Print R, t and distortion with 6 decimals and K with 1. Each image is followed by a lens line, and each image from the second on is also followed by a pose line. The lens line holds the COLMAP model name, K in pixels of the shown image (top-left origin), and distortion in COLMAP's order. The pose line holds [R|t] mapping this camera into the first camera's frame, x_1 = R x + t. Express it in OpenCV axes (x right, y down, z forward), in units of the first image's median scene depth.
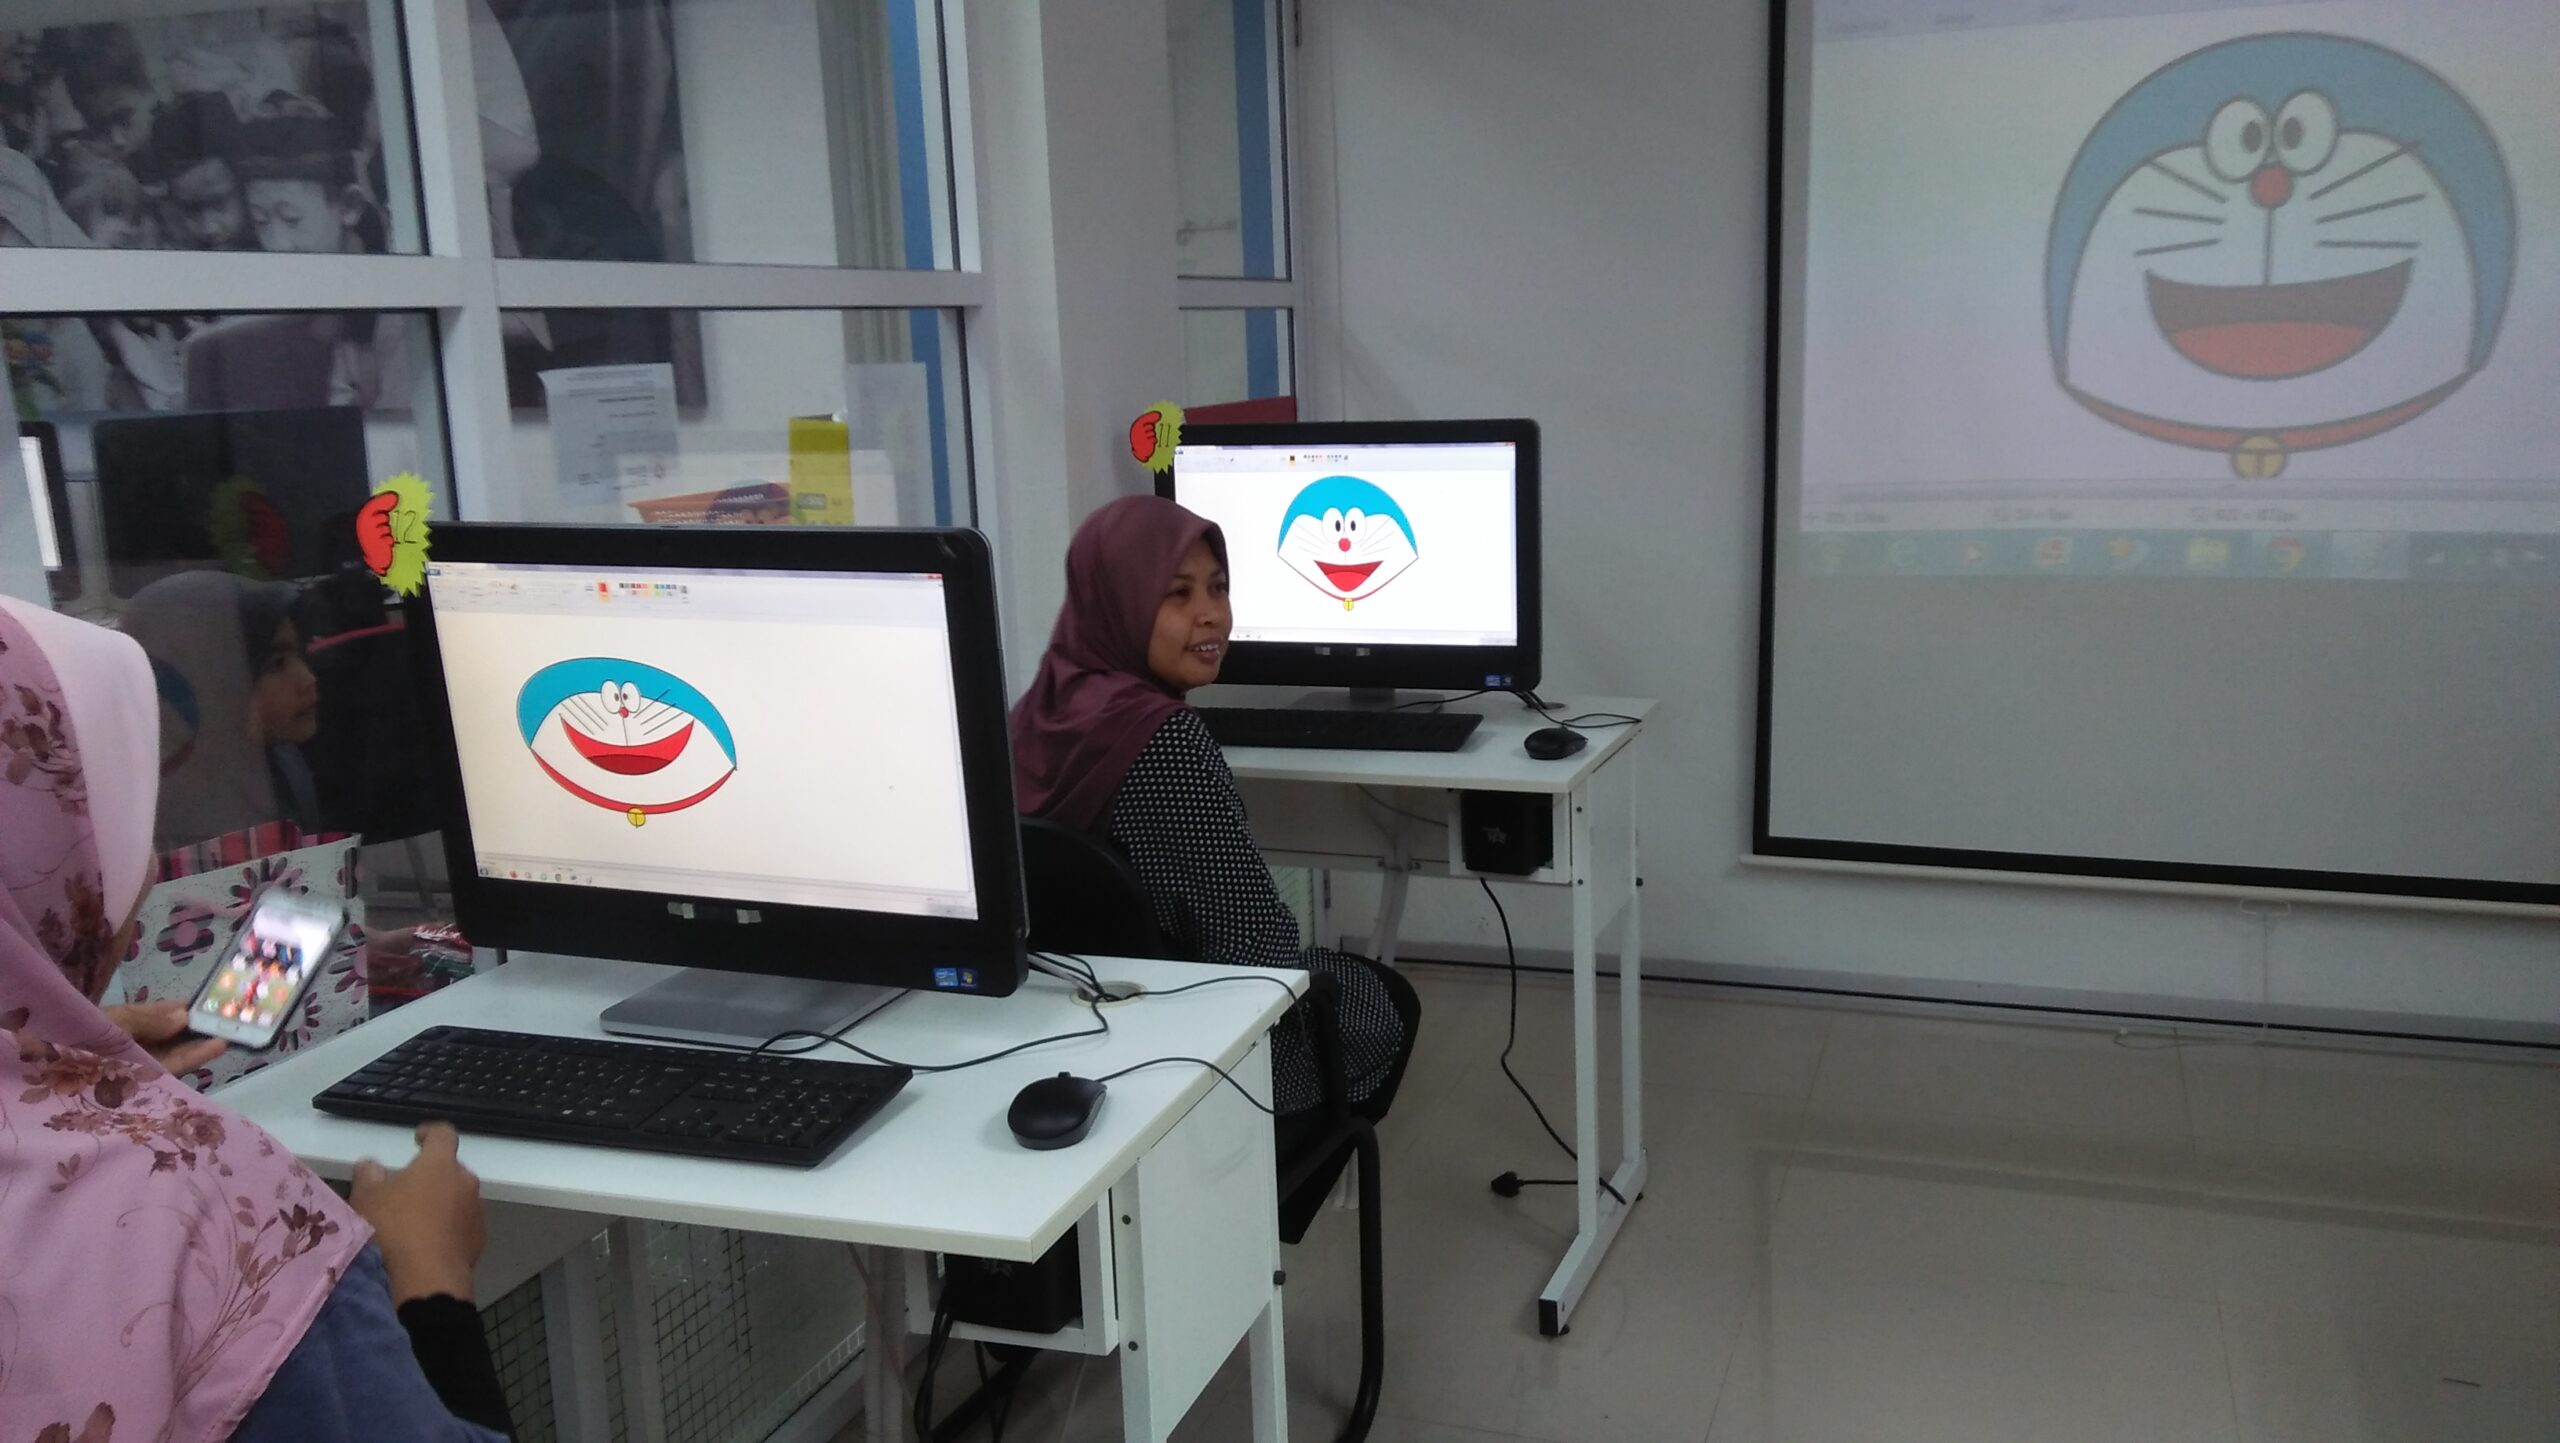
lens RADIAL K [[2072.5, 0, 1290.0], [0, 2072.5, 708.9], [0, 0, 1]] dist [0.094491, -0.148177]
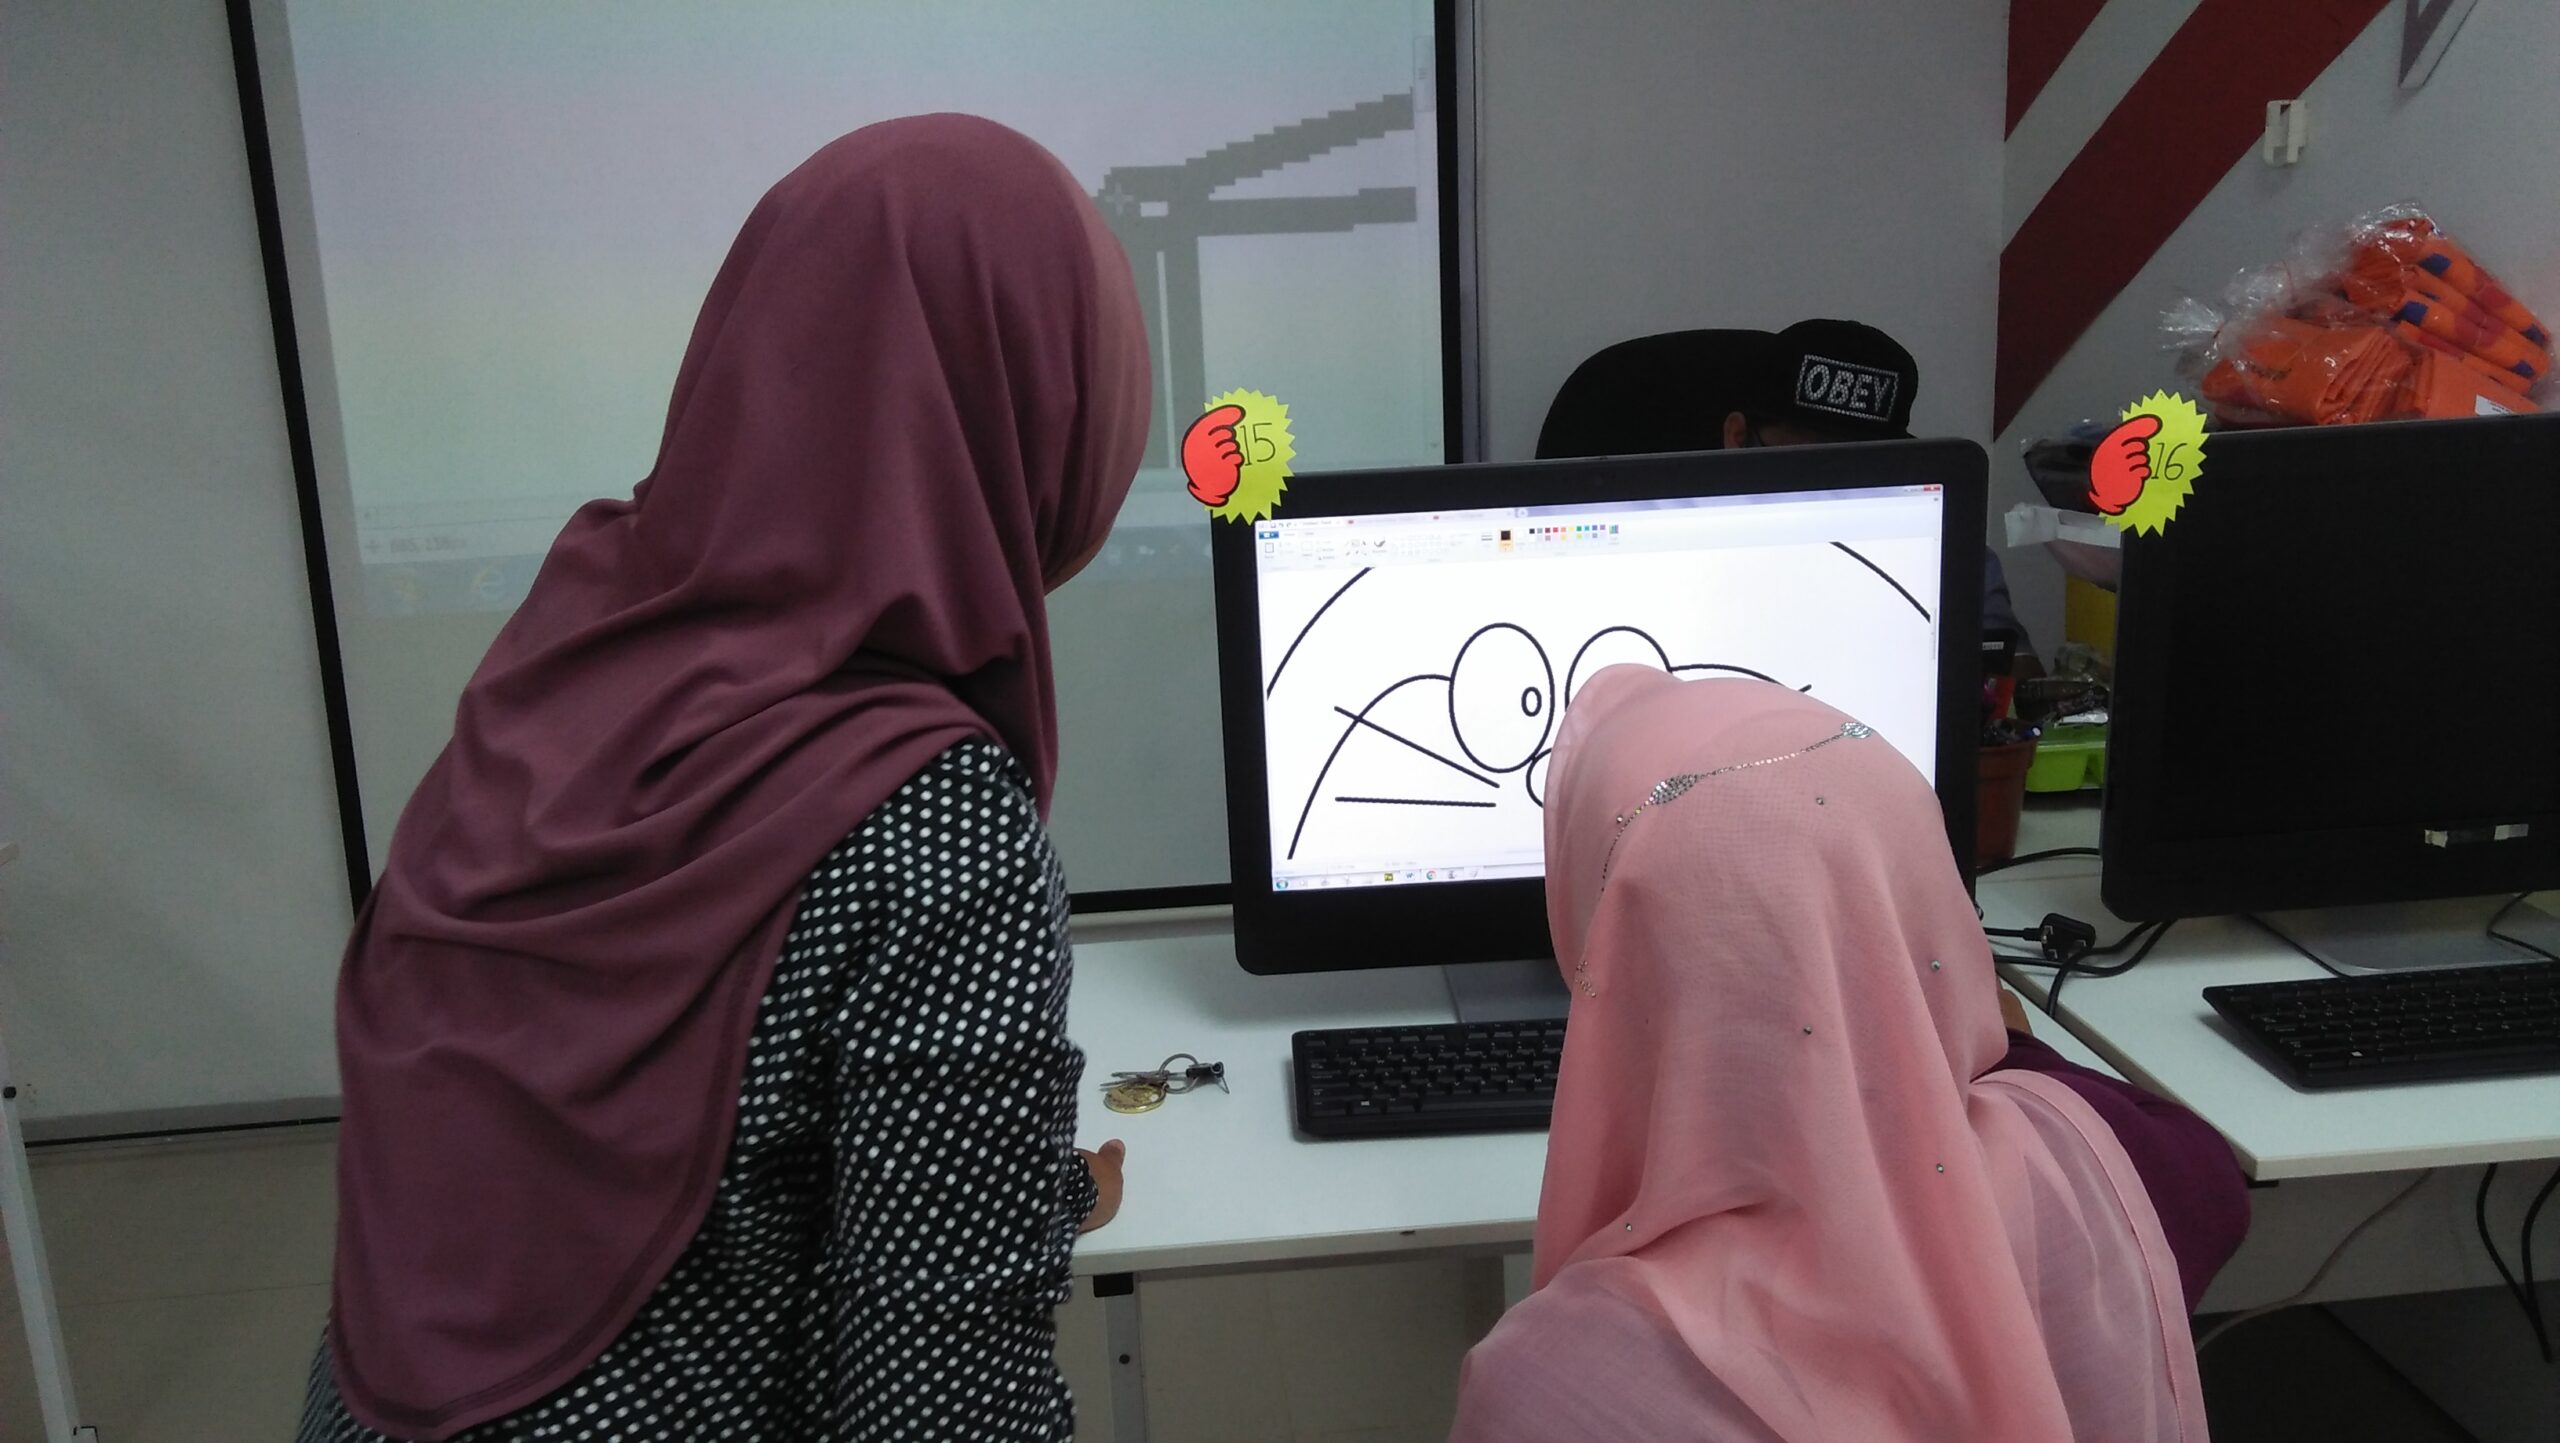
lens RADIAL K [[2072.5, 0, 1287.3], [0, 2072.5, 735.4], [0, 0, 1]] dist [0.094491, -0.148177]
pose [[0.902365, -0.106134, 0.417700, 0.306638], [0.086576, 0.994086, 0.065557, -0.057041], [-0.422187, -0.022994, 0.906217, 0.148208]]
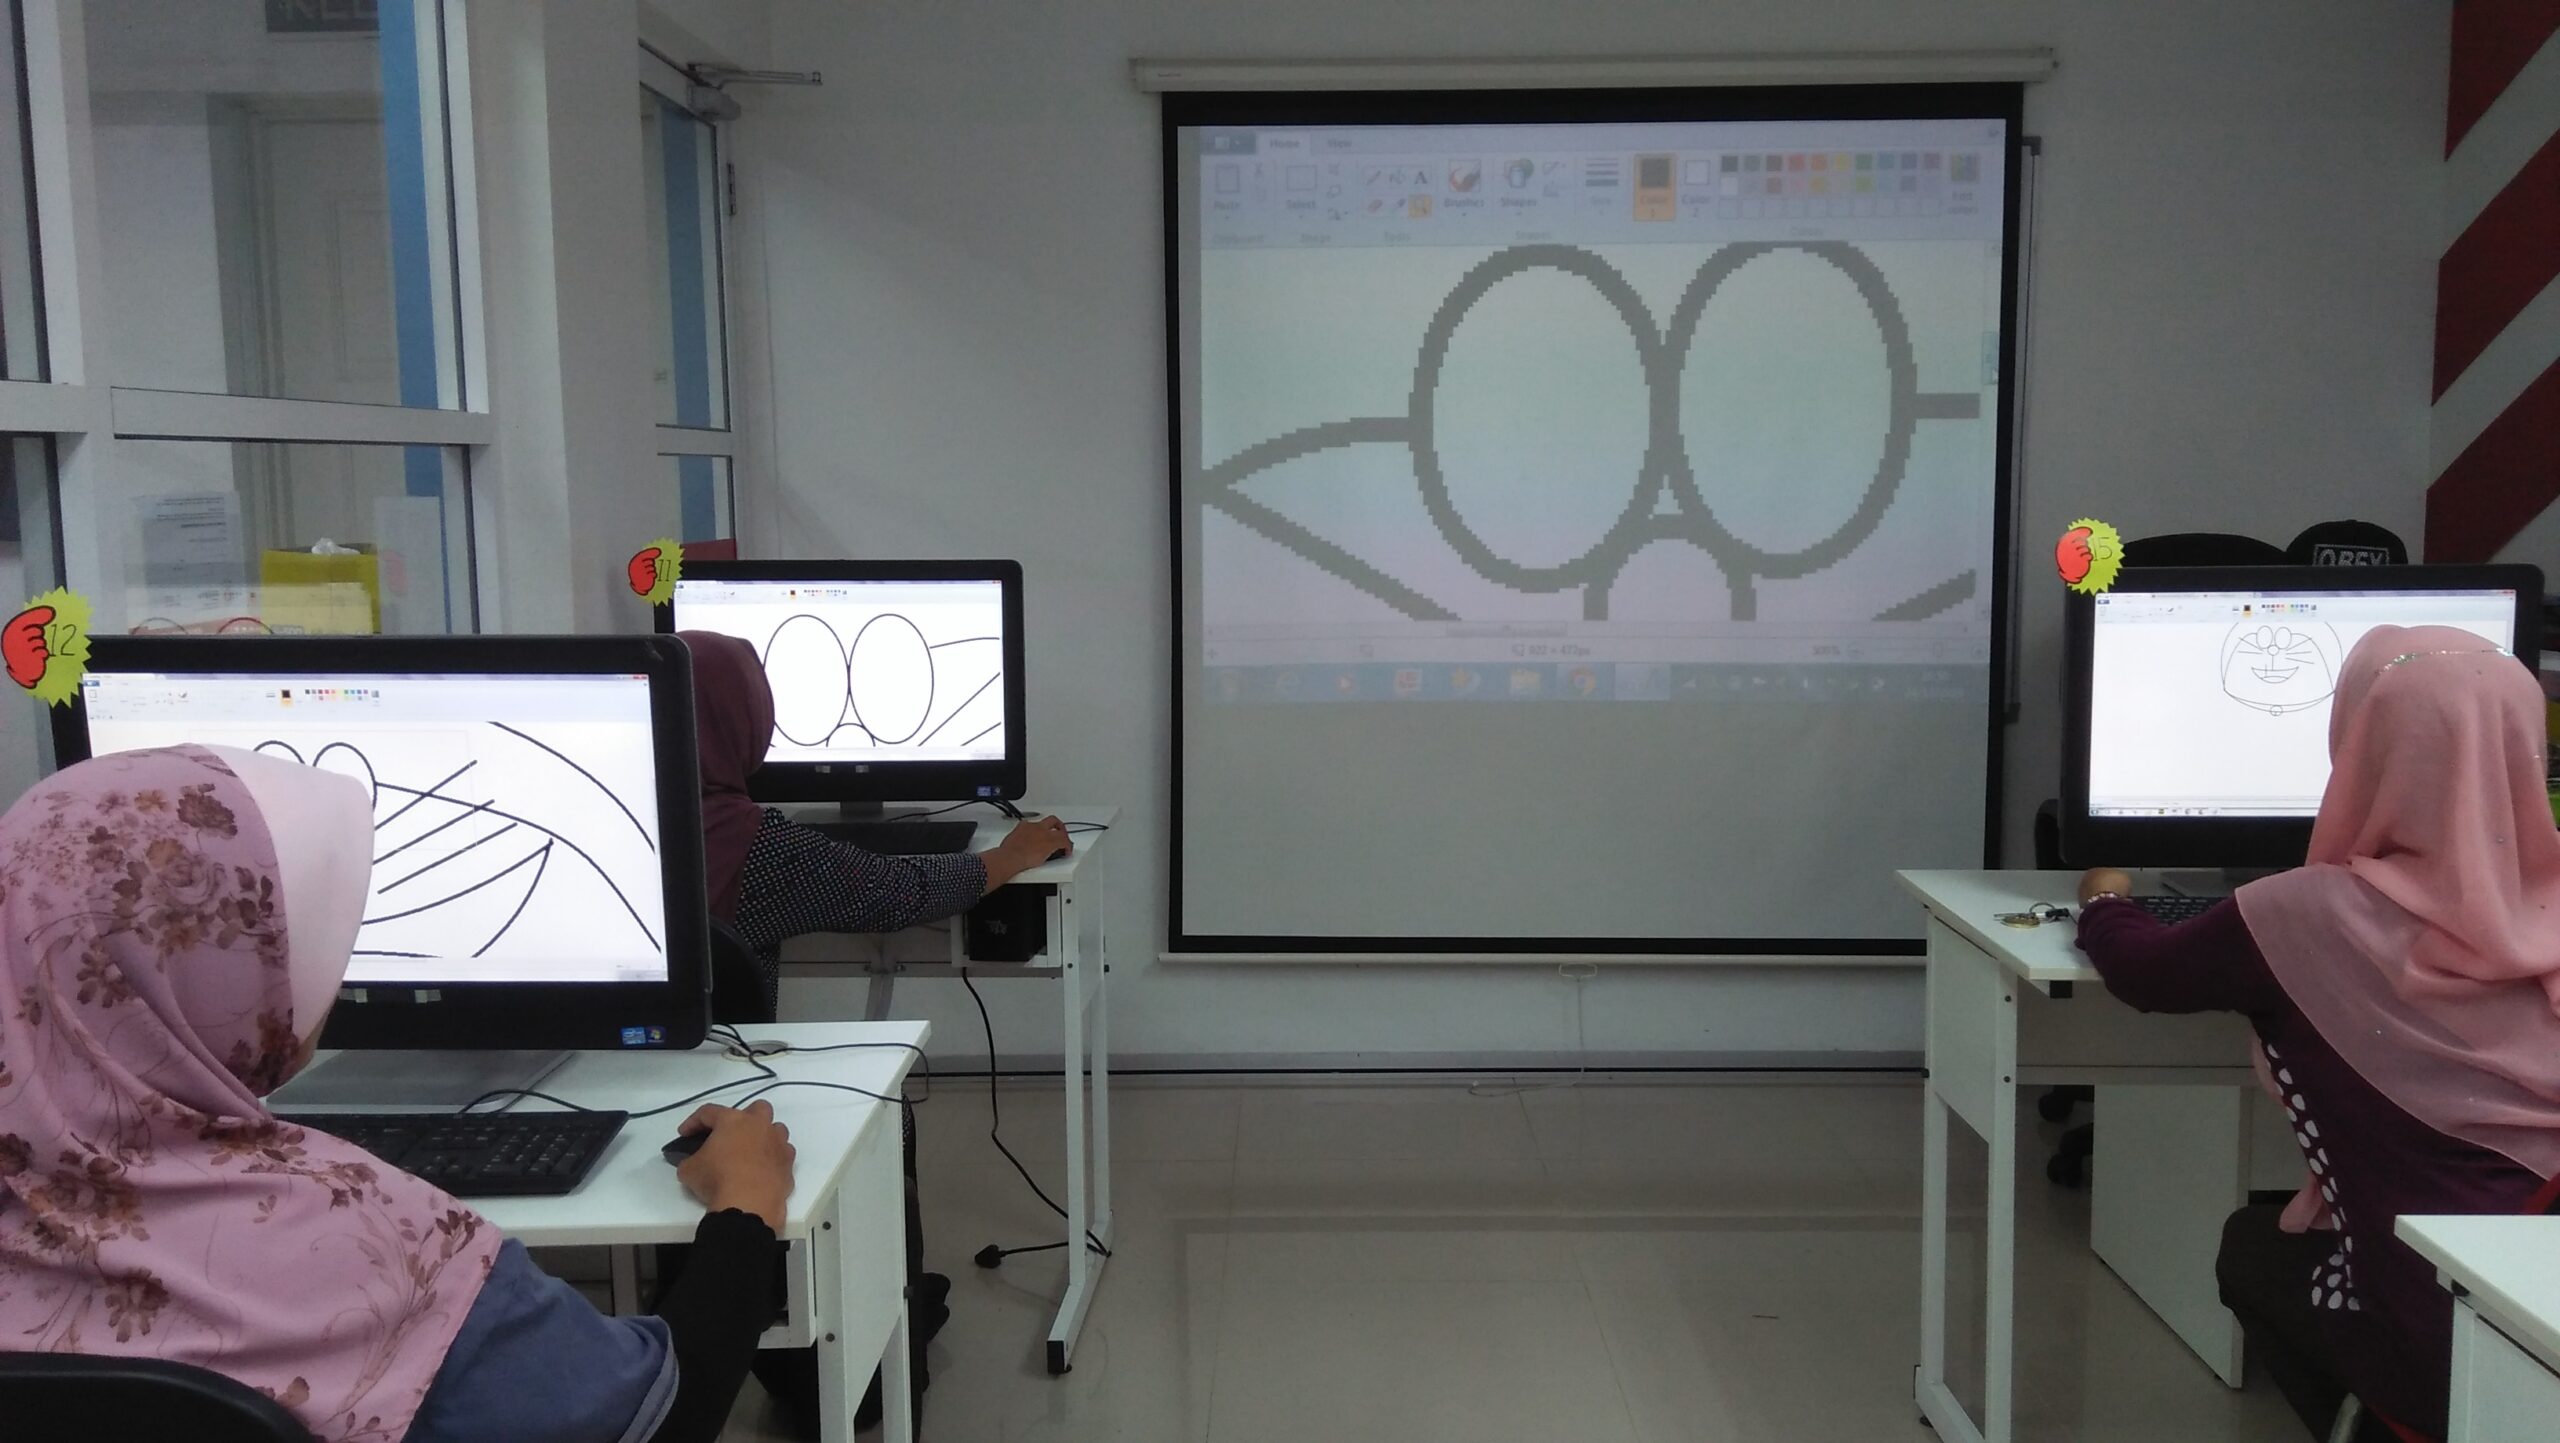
lens RADIAL K [[2072.5, 0, 1291.8], [0, 2072.5, 709.8], [0, 0, 1]] dist [0.094491, -0.148177]
pose [[0.942158, -0.009955, 0.335021, -0.126074], [0.034841, 0.997053, -0.068354, 0.026140], [-0.333353, 0.076073, 0.939728, -0.117750]]
